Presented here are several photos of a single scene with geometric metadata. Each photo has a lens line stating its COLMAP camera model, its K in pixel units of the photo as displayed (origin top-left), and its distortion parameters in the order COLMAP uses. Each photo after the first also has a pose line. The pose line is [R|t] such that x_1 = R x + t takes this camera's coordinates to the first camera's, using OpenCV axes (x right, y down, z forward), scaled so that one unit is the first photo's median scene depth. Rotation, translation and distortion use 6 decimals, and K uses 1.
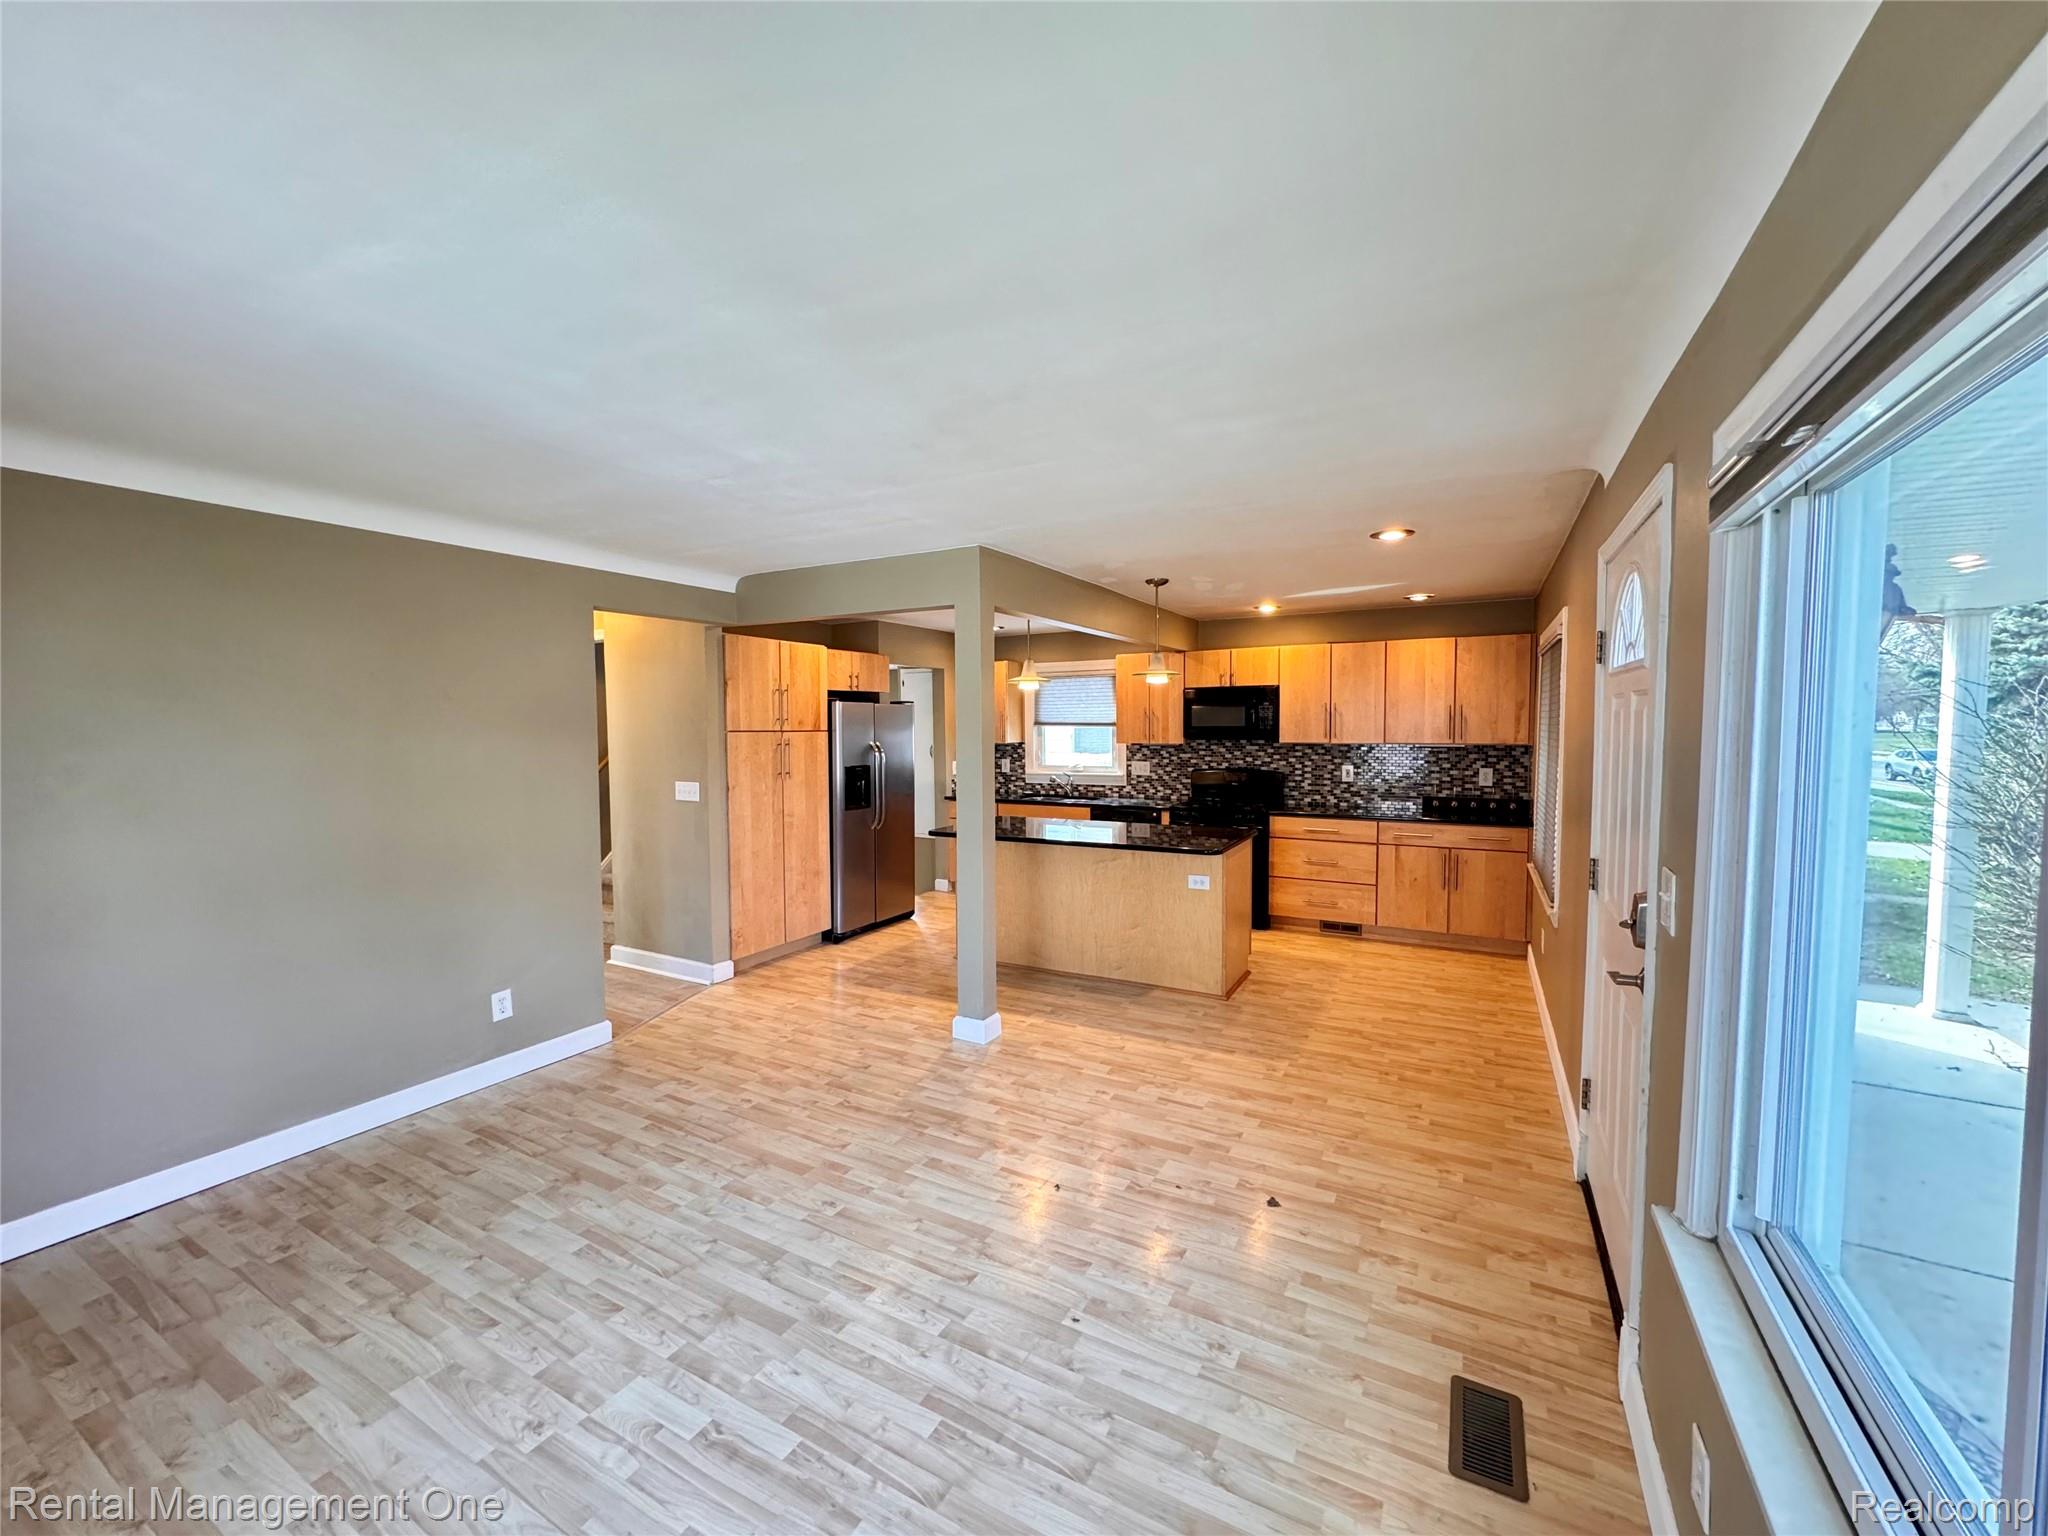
lens RADIAL K [[815.2, 0, 1022.4], [0, 815.2, 770.6], [0, 0, 1]] dist [-0.003664, 0.001383]
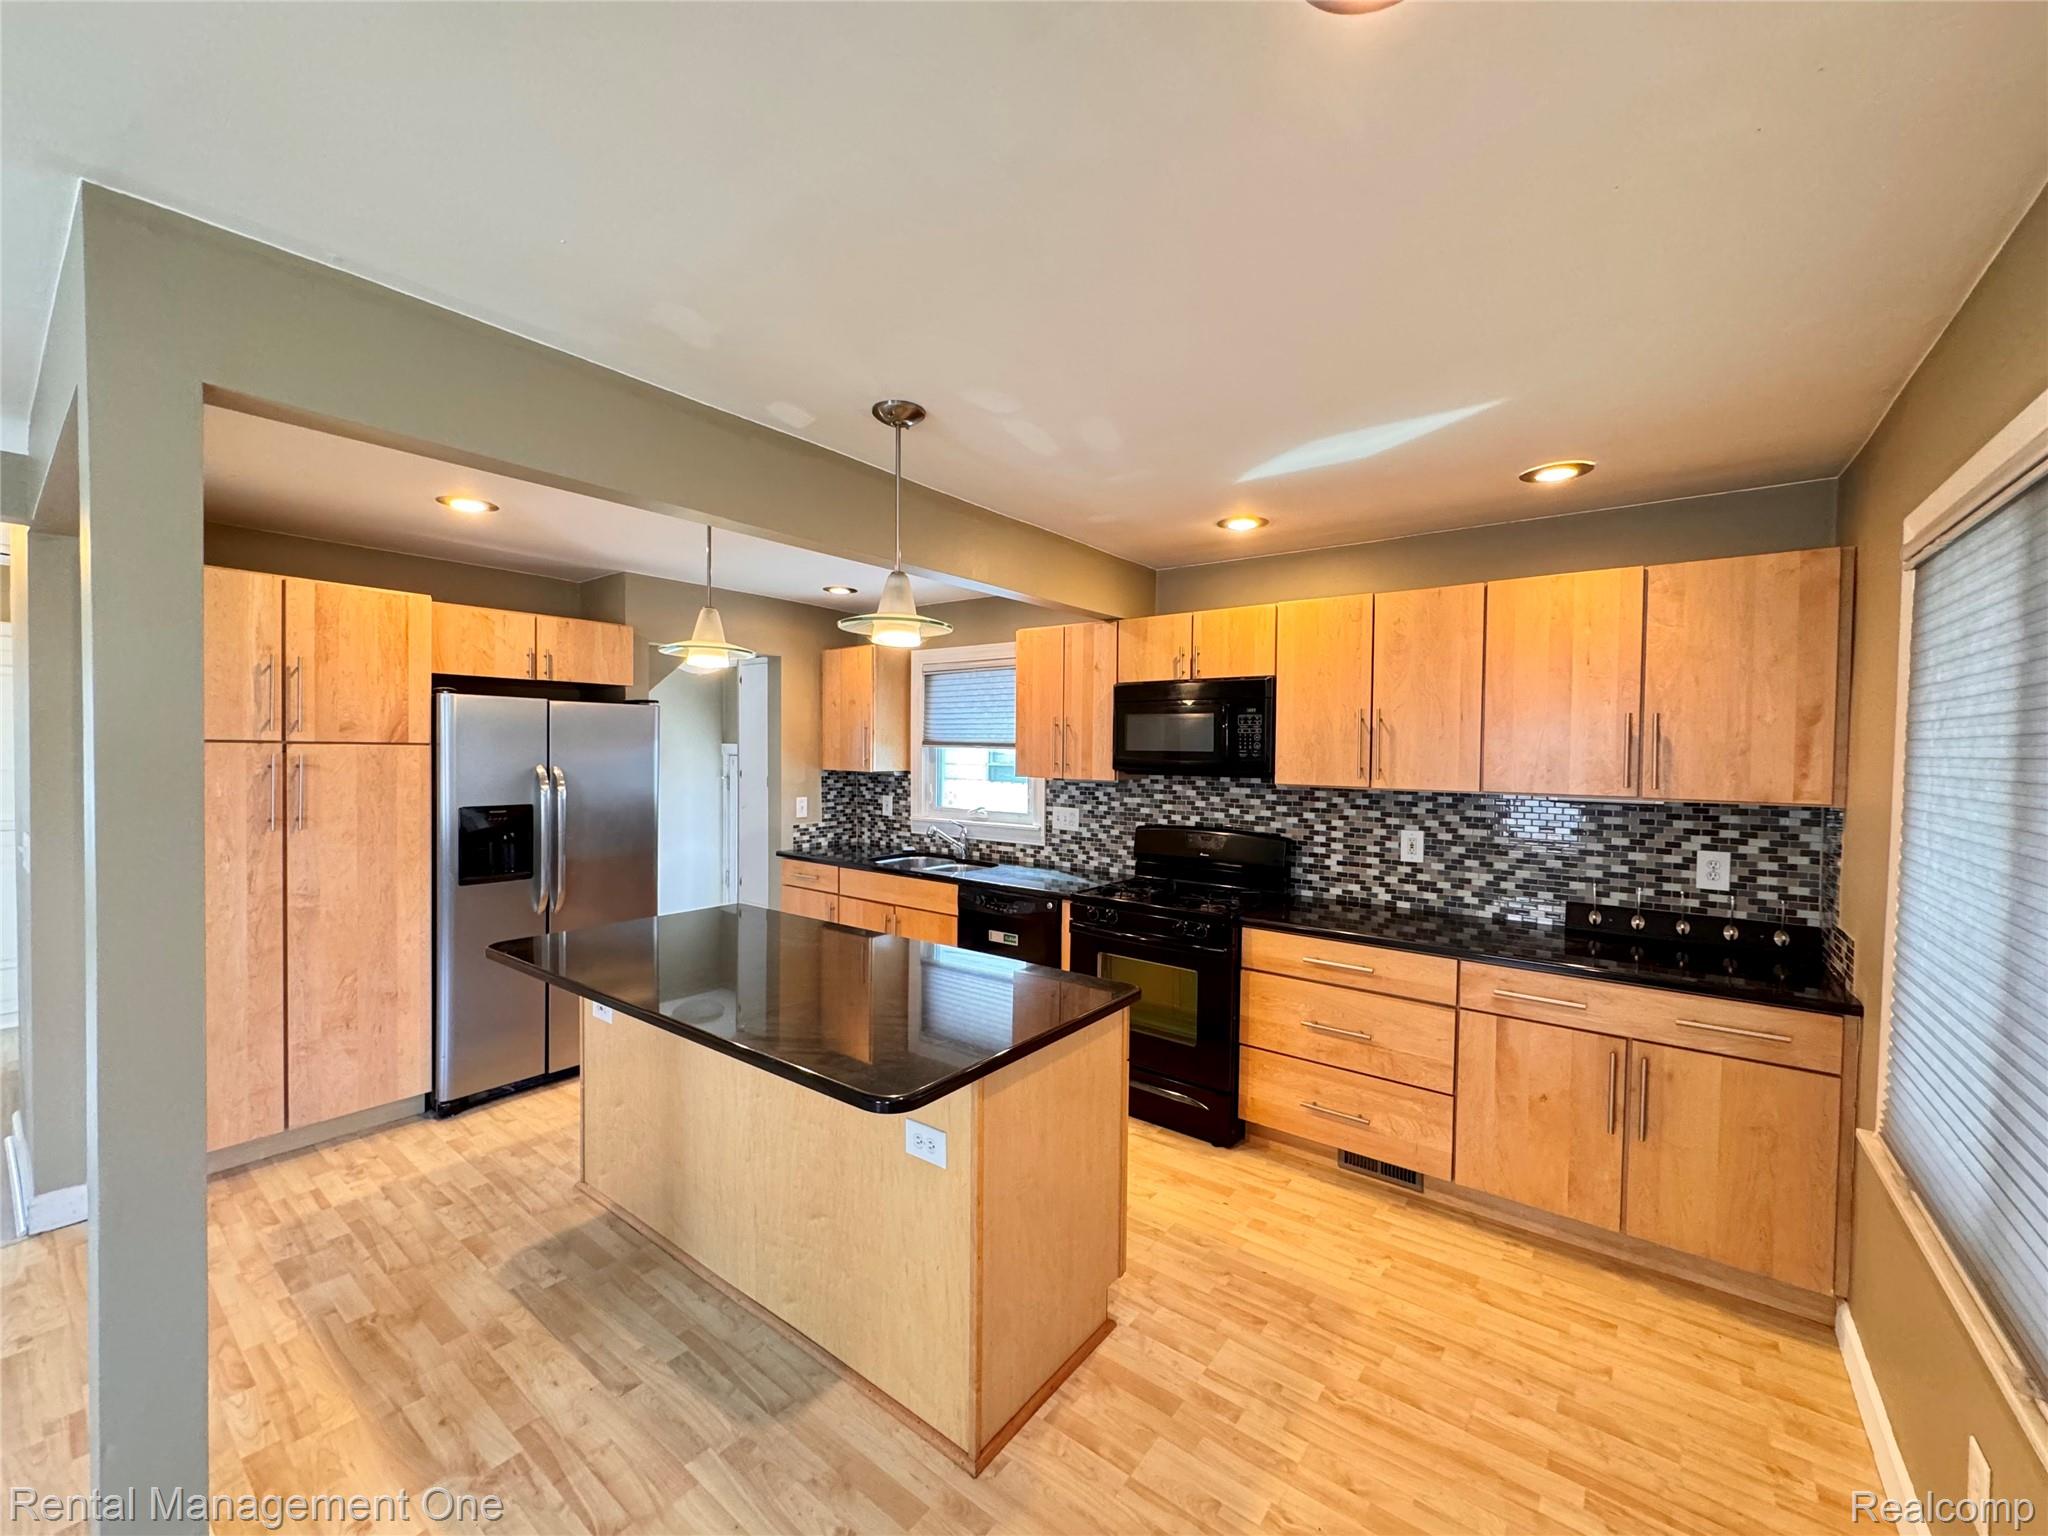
lens RADIAL K [[815.2, 0, 1022.6], [0, 815.2, 771.8], [0, 0, 1]] dist [-0.003664, 0.001383]
pose [[0.988535, 0.023576, -0.149141, 0.257935], [-0.027932, 0.999240, -0.027182, -0.025926], [0.148386, 0.031036, 0.988442, 0.501456]]
